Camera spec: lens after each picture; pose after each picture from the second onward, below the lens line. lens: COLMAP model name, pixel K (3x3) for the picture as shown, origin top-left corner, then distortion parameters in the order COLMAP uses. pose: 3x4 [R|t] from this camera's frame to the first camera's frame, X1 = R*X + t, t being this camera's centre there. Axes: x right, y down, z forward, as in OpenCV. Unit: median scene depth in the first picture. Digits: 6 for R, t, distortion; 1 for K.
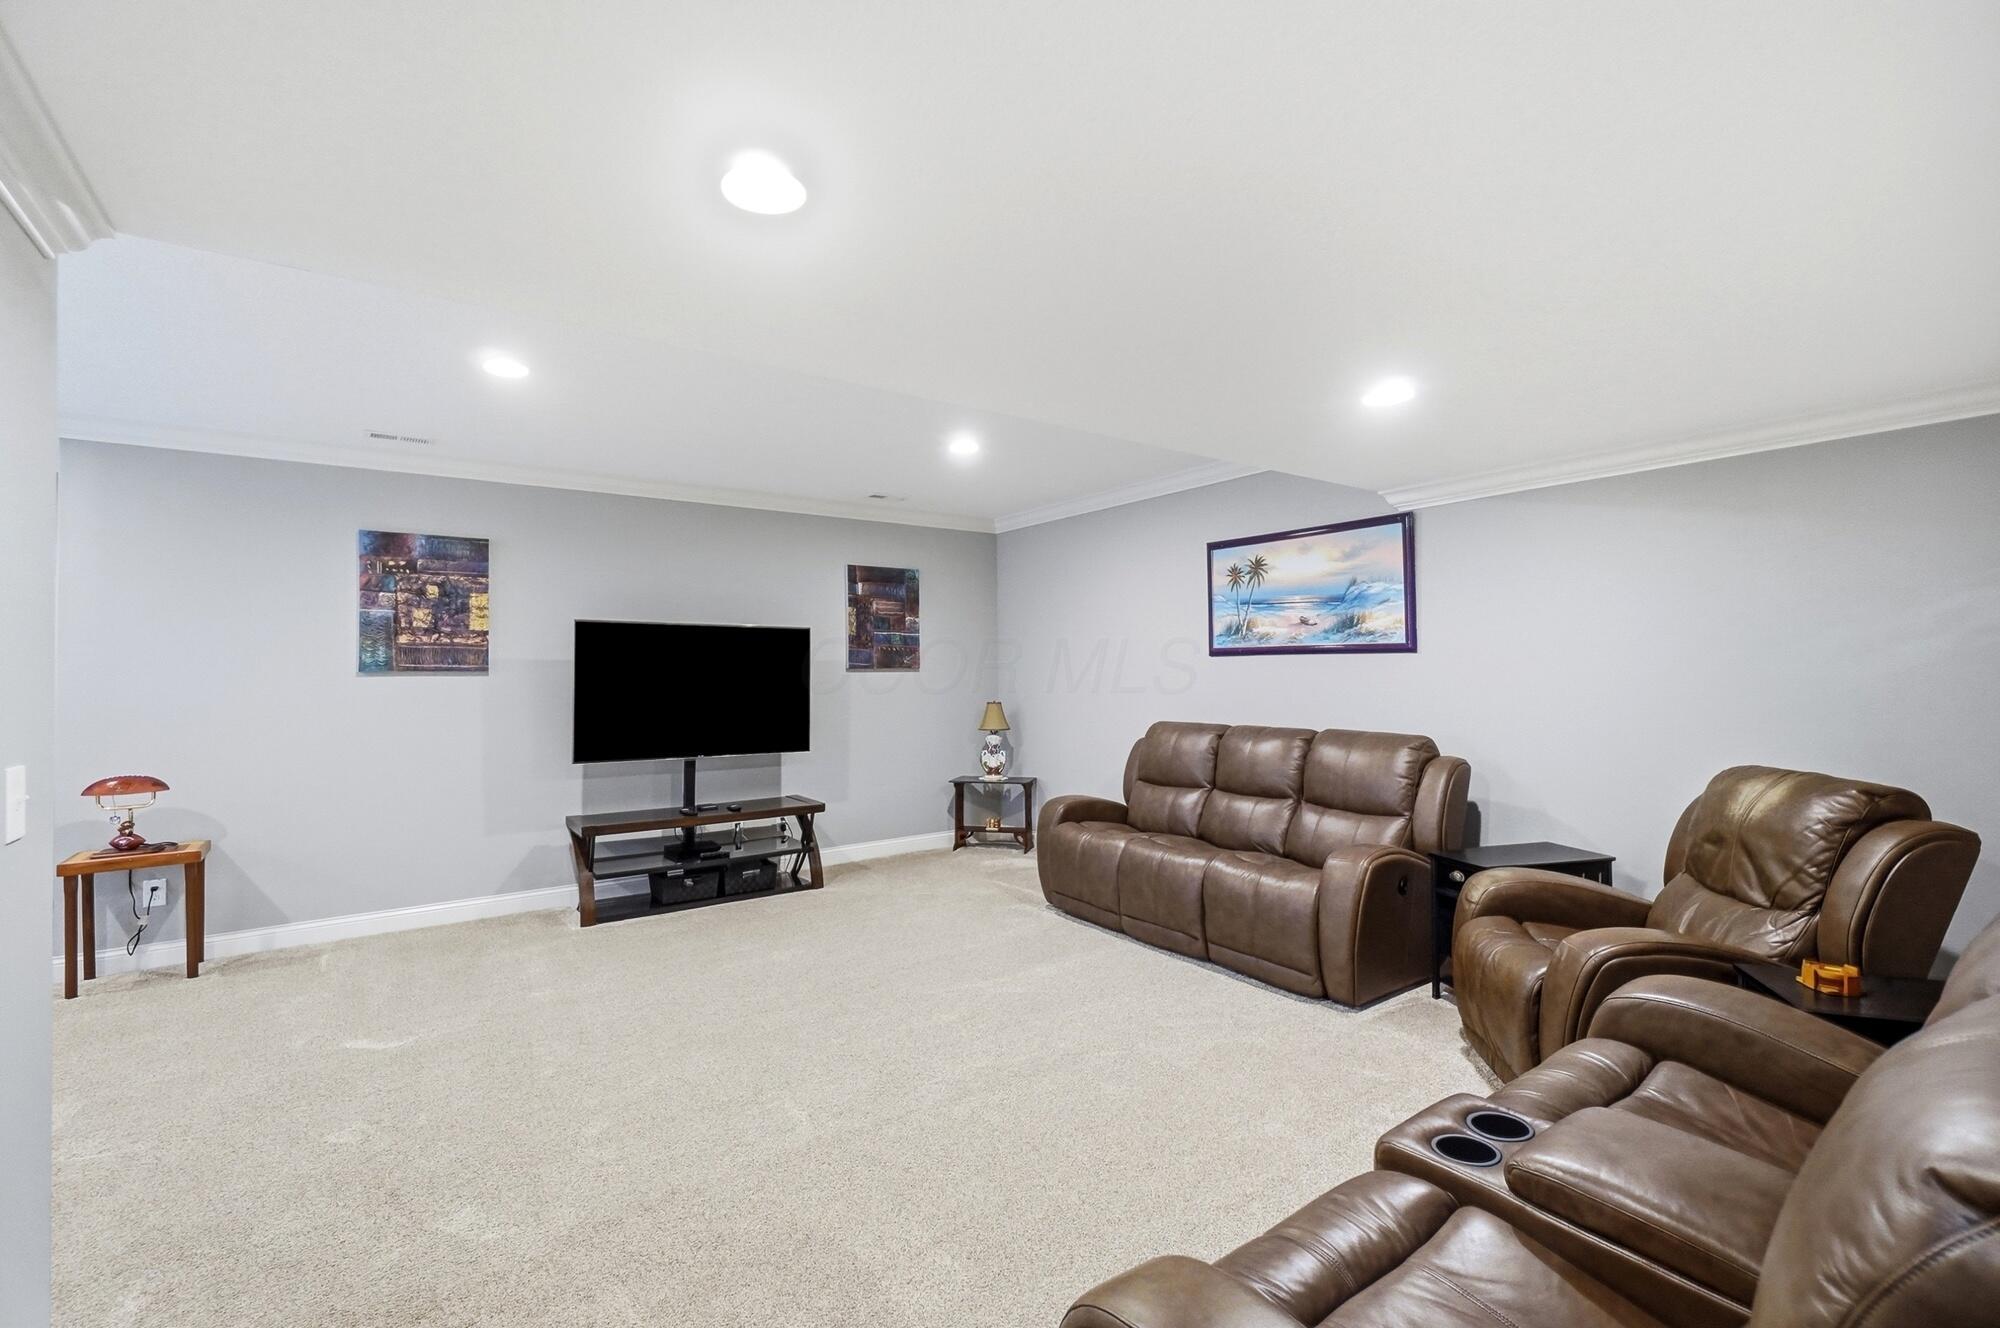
lens RADIAL K [[856.8, 0, 1003.8], [0, 856.8, 666.9], [0, 0, 1]] dist [0.000109, -0.000063]
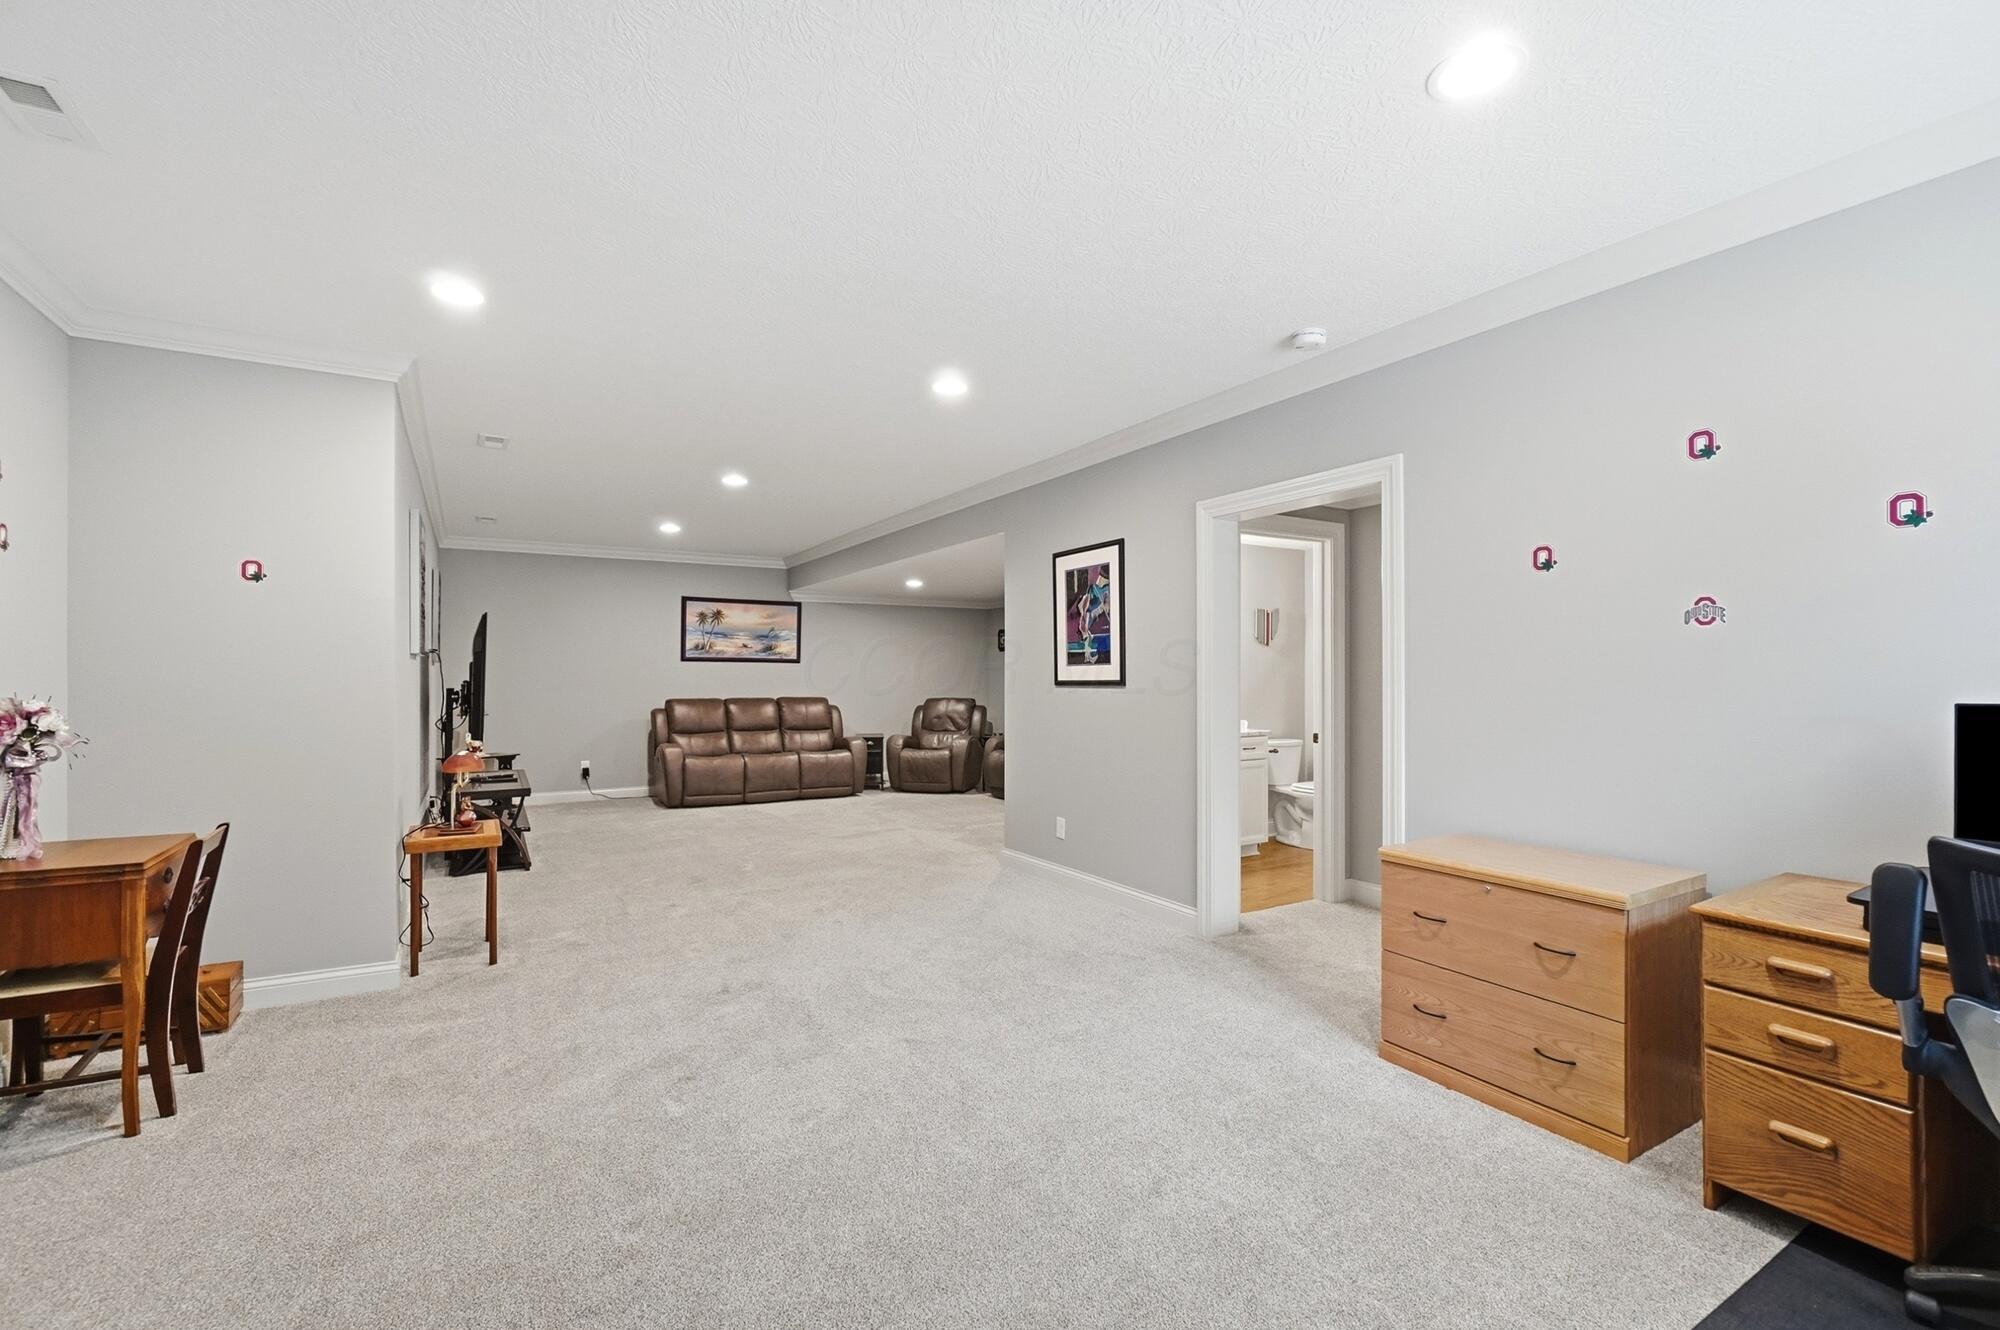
lens RADIAL K [[856.8, 0, 1003.4], [0, 856.8, 670.9], [0, 0, 1]] dist [0.000109, -0.000063]
pose [[0.104161, 0.004384, 0.994551, -1.548382], [-0.016233, 0.999865, -0.002707, 0.001574], [-0.994428, -0.015863, 0.104218, 0.183861]]
